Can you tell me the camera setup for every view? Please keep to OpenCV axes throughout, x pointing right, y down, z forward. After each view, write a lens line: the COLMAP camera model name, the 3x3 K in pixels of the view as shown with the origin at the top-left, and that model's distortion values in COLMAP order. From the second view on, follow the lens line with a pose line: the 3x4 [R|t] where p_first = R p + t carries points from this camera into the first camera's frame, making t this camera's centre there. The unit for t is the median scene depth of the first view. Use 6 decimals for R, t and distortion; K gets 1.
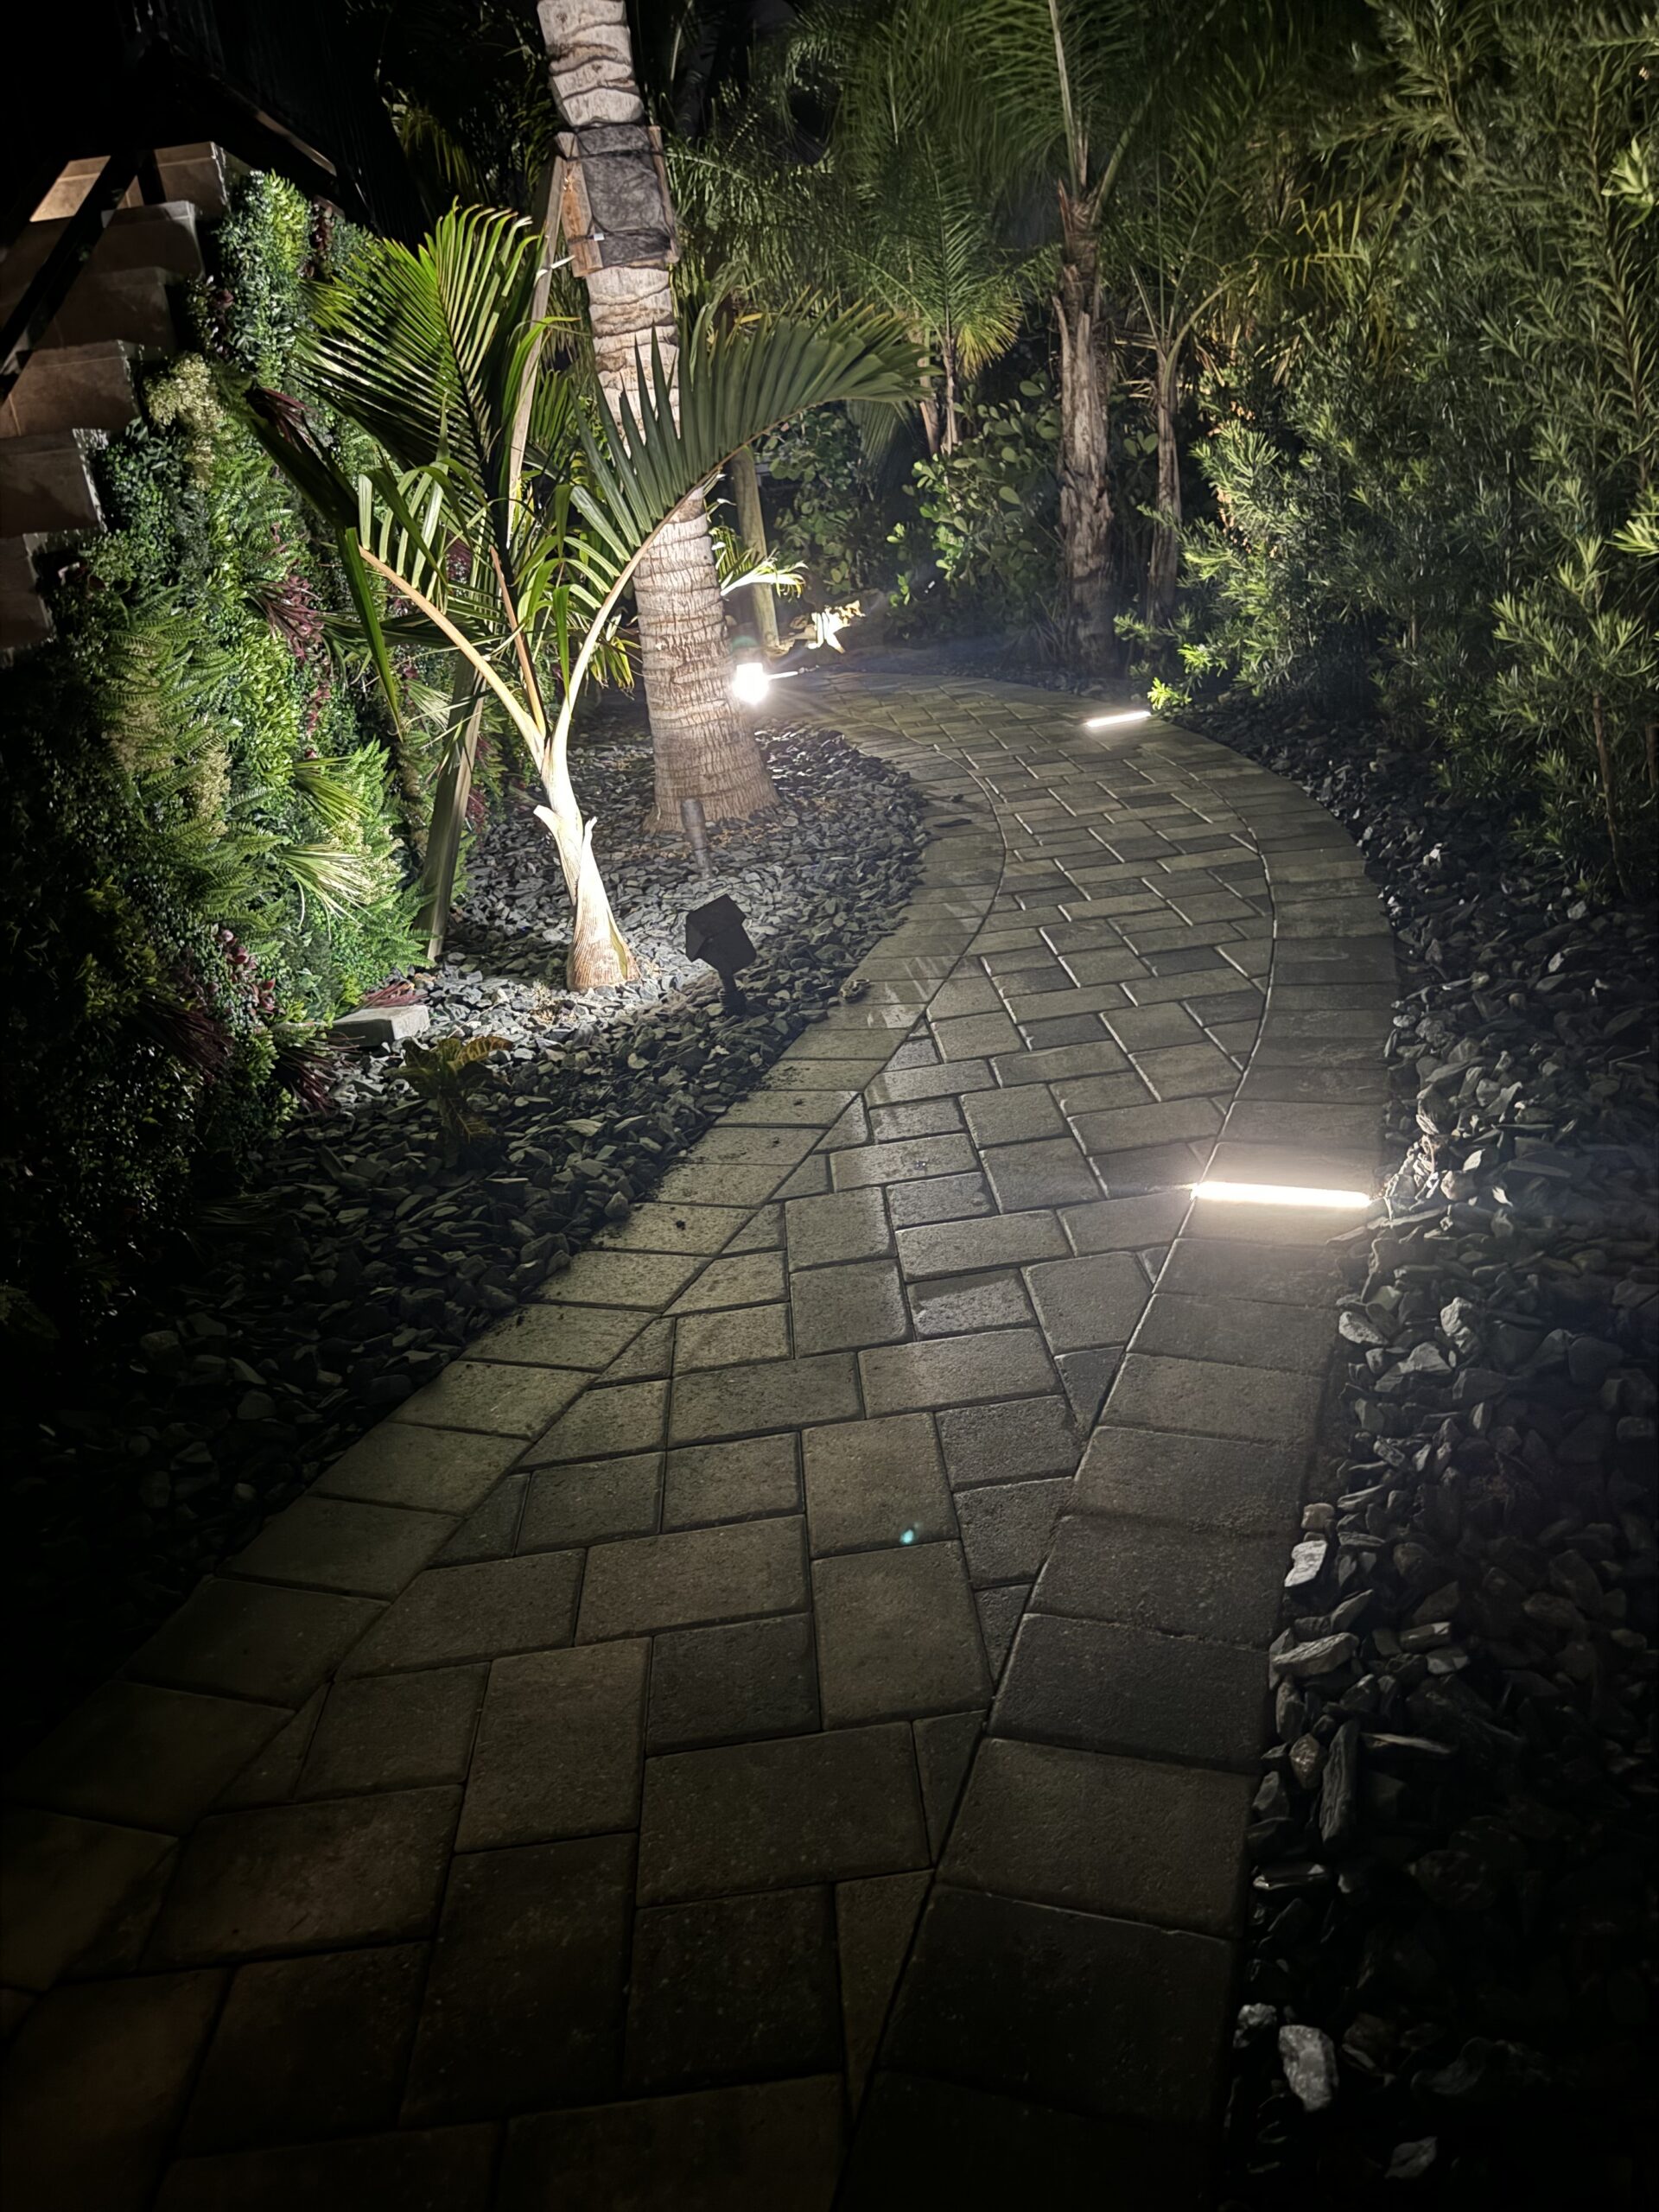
lens RADIAL K [[1542.6, 0, 829.5], [0, 1542.6, 1106.0], [0, 0, 1]] dist [0.165208, -0.333282]
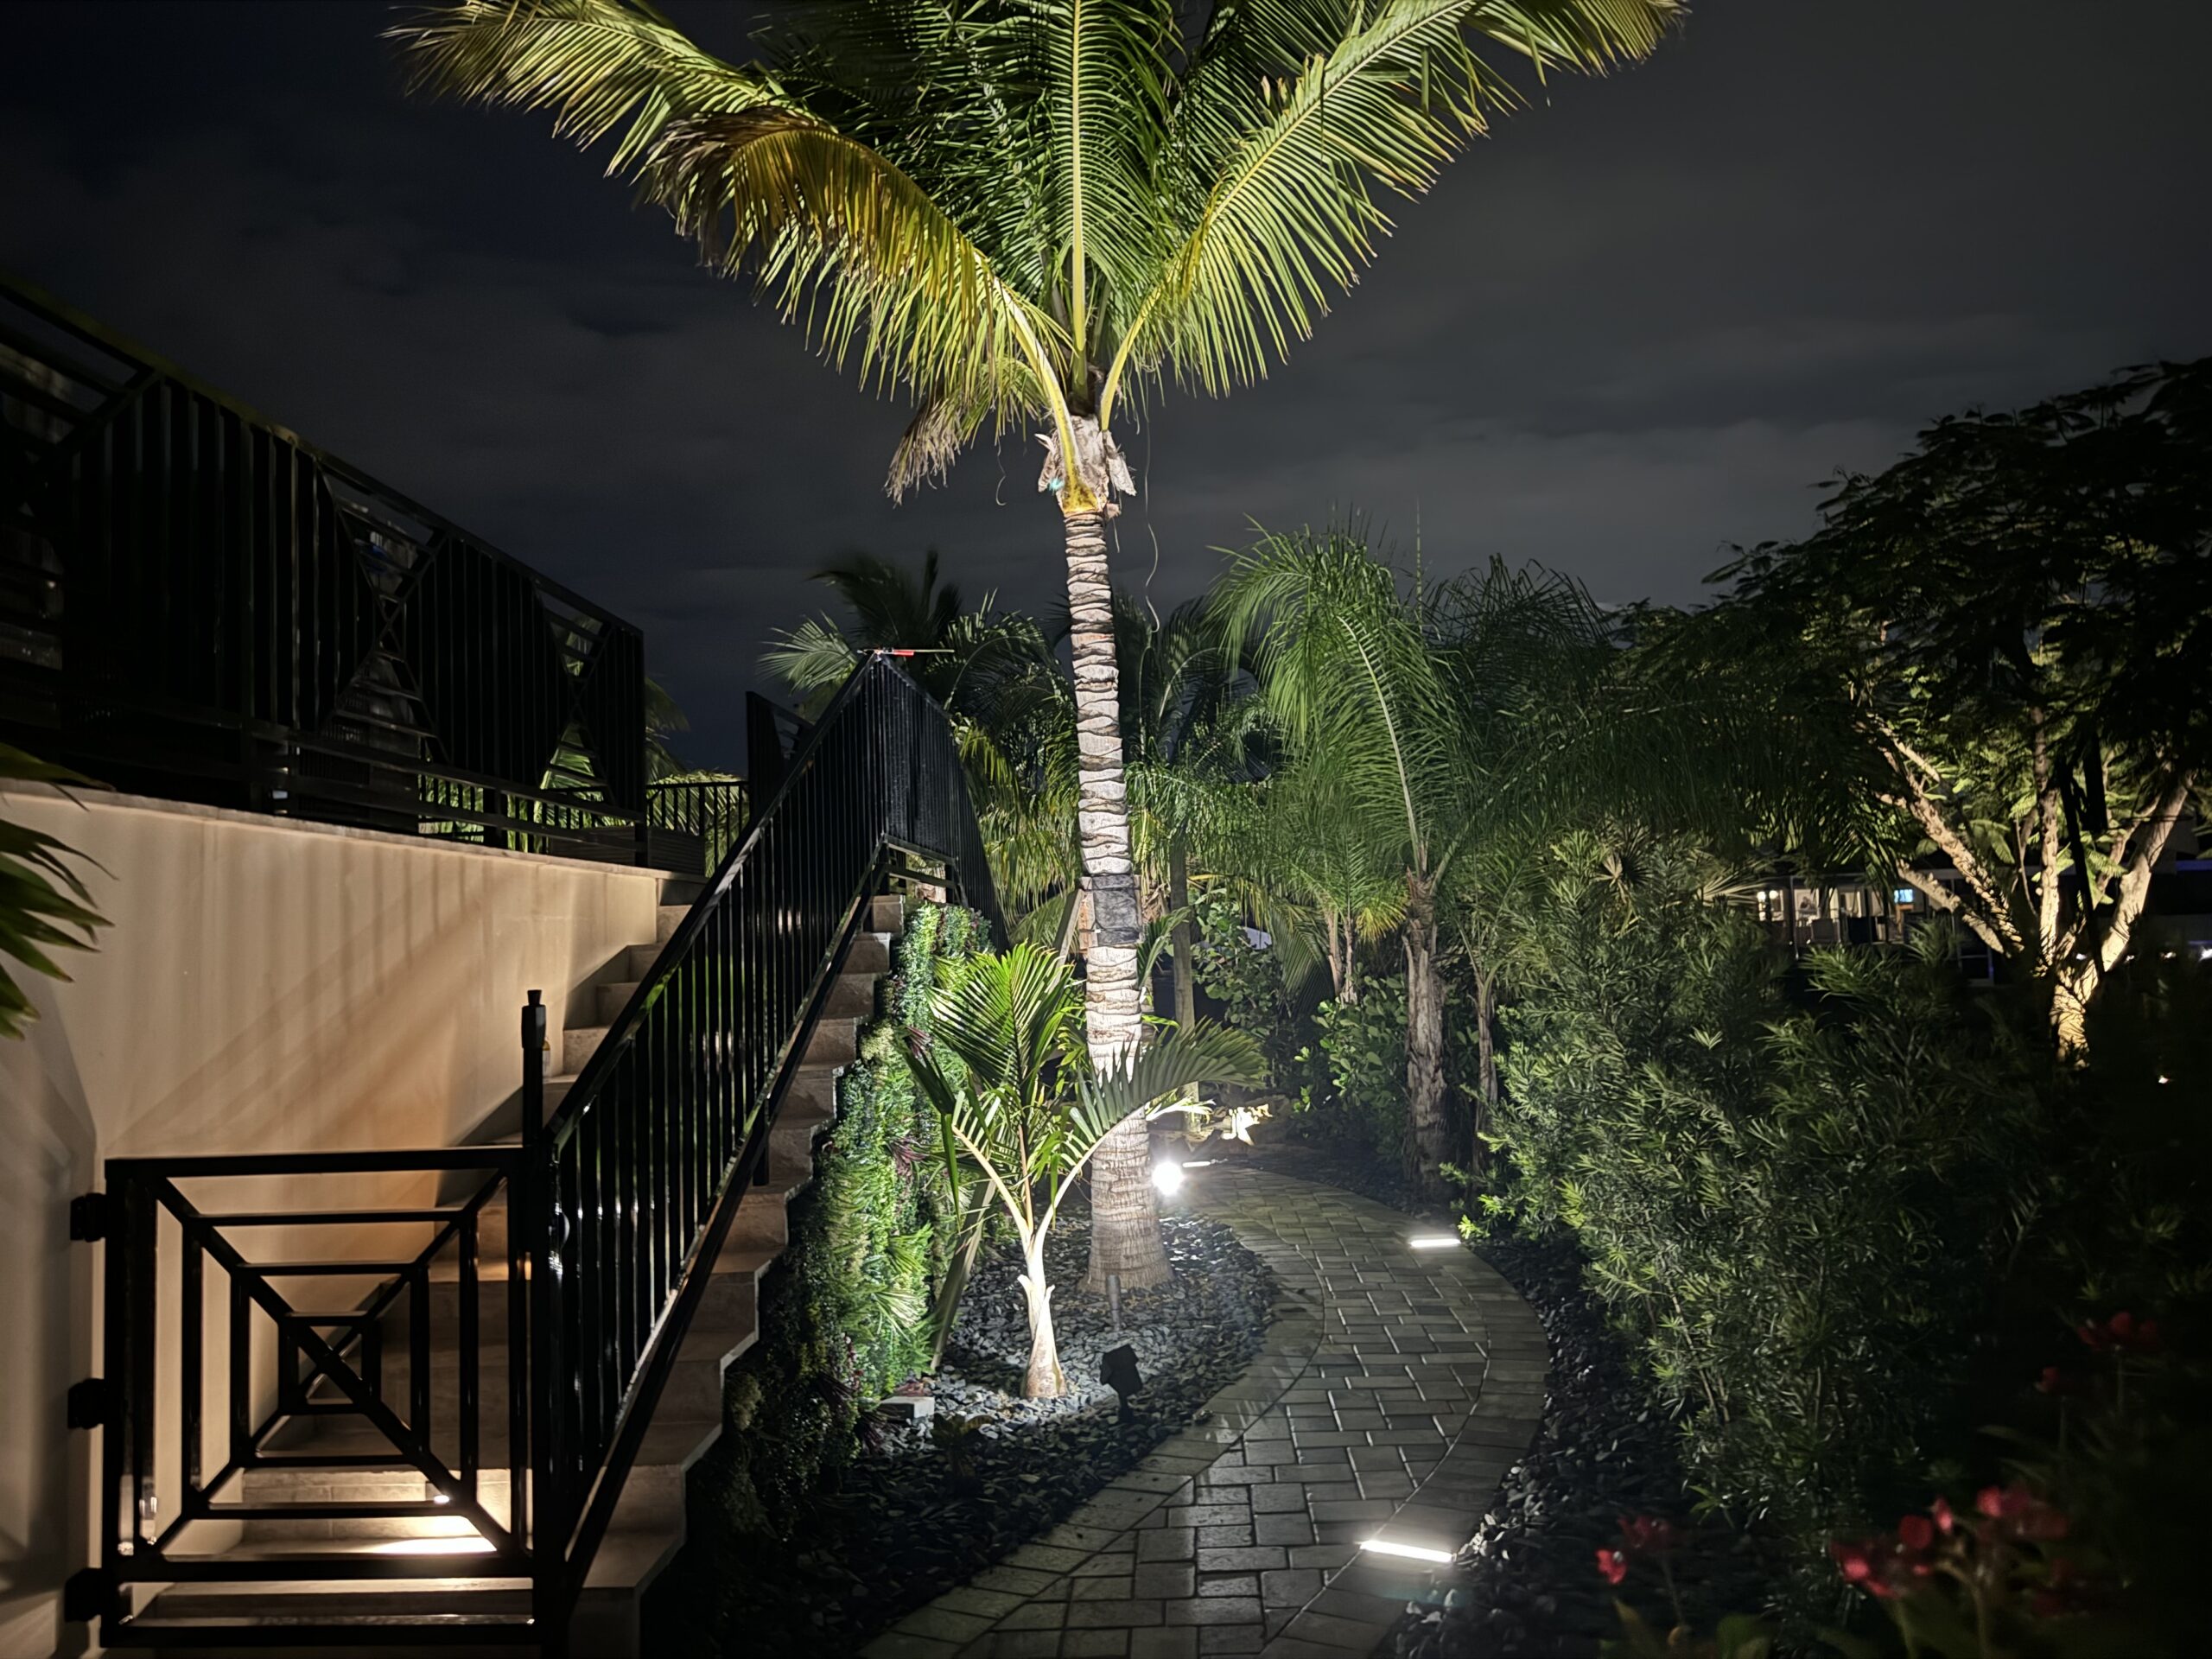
lens RADIAL K [[1542.6, 0, 1112.6], [0, 1542.6, 825.5], [0, 0, 1]] dist [0.165208, -0.333282]
pose [[0.991242, 0.073866, -0.109467, 0.052171], [-0.114671, 0.892569, -0.436086, 0.087580], [0.065495, 0.444819, 0.893223, -0.649621]]
